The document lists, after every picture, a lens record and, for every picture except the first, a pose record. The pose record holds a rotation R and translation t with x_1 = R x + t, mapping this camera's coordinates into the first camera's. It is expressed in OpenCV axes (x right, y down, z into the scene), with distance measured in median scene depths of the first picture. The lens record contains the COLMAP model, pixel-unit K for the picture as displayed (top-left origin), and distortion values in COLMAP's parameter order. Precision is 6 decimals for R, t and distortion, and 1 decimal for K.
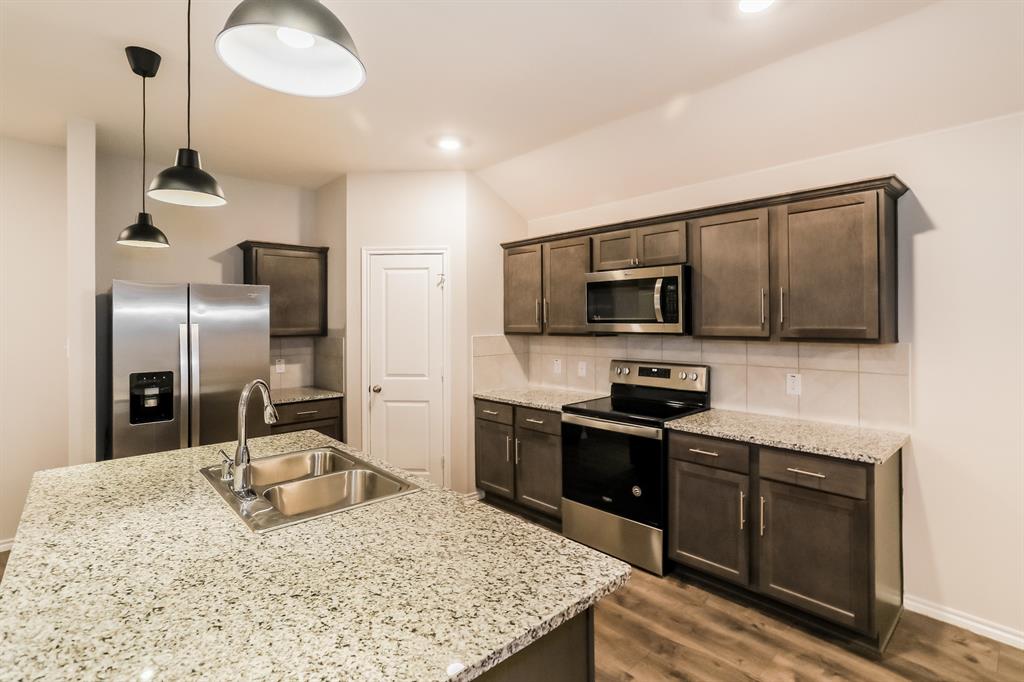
lens RADIAL K [[494.3, 0, 495.7], [0, 494.3, 323.1], [0, 0, 1]] dist [-0.019081, 0.004084]
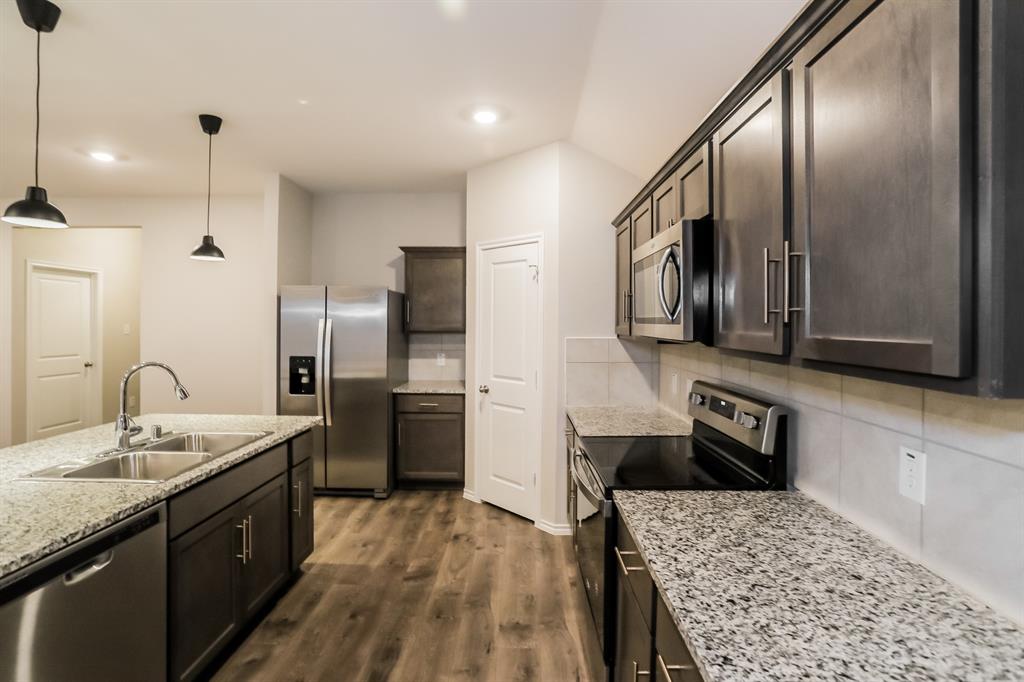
lens RADIAL K [[494.3, 0, 506.5], [0, 494.3, 320.7], [0, 0, 1]] dist [-0.019081, 0.004084]
pose [[0.727619, 0.009670, -0.685914, 0.589482], [-0.012033, 0.999927, 0.001332, -0.002336], [0.685876, 0.007284, 0.727682, 0.427629]]
